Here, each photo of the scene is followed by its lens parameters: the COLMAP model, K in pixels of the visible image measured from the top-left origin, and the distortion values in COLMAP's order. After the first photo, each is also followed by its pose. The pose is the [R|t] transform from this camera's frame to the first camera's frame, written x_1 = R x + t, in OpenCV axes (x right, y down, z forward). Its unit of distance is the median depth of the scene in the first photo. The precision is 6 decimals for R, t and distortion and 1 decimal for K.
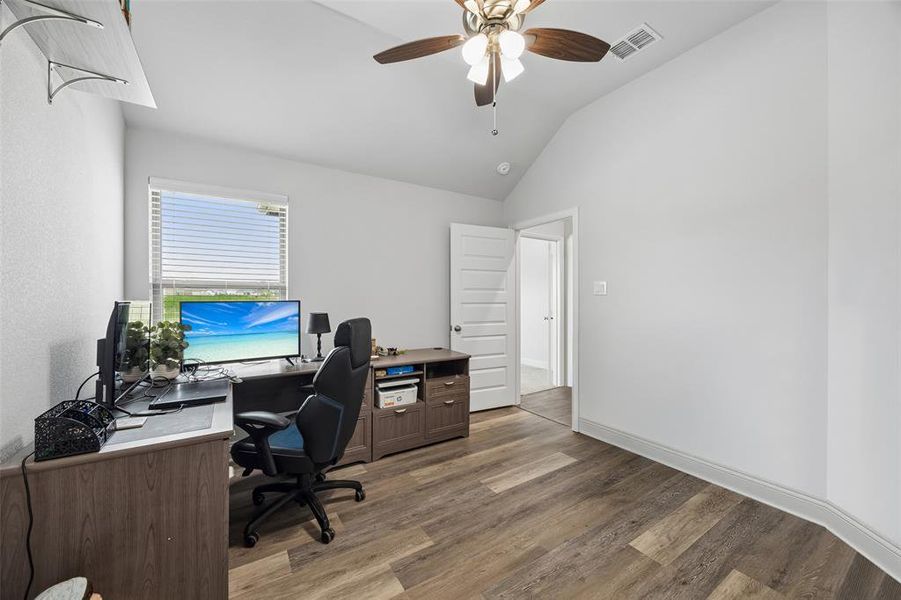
lens RADIAL K [[343.2, 0, 447.1], [0, 343.2, 299.5], [0, 0, 1]] dist [-0.003221, -0.000157]
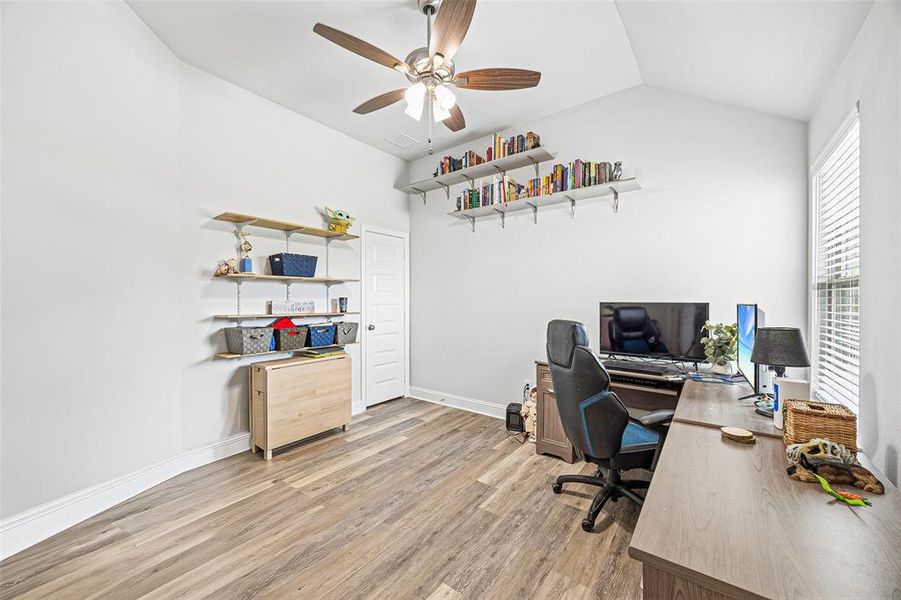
lens RADIAL K [[343.2, 0, 447.1], [0, 343.2, 299.5], [0, 0, 1]] dist [-0.003221, -0.000157]
pose [[-0.942405, 0.001976, -0.334468, 0.433732], [0.001995, 0.999998, 0.000286, -0.007976], [0.334468, -0.000397, -0.942407, 1.955391]]
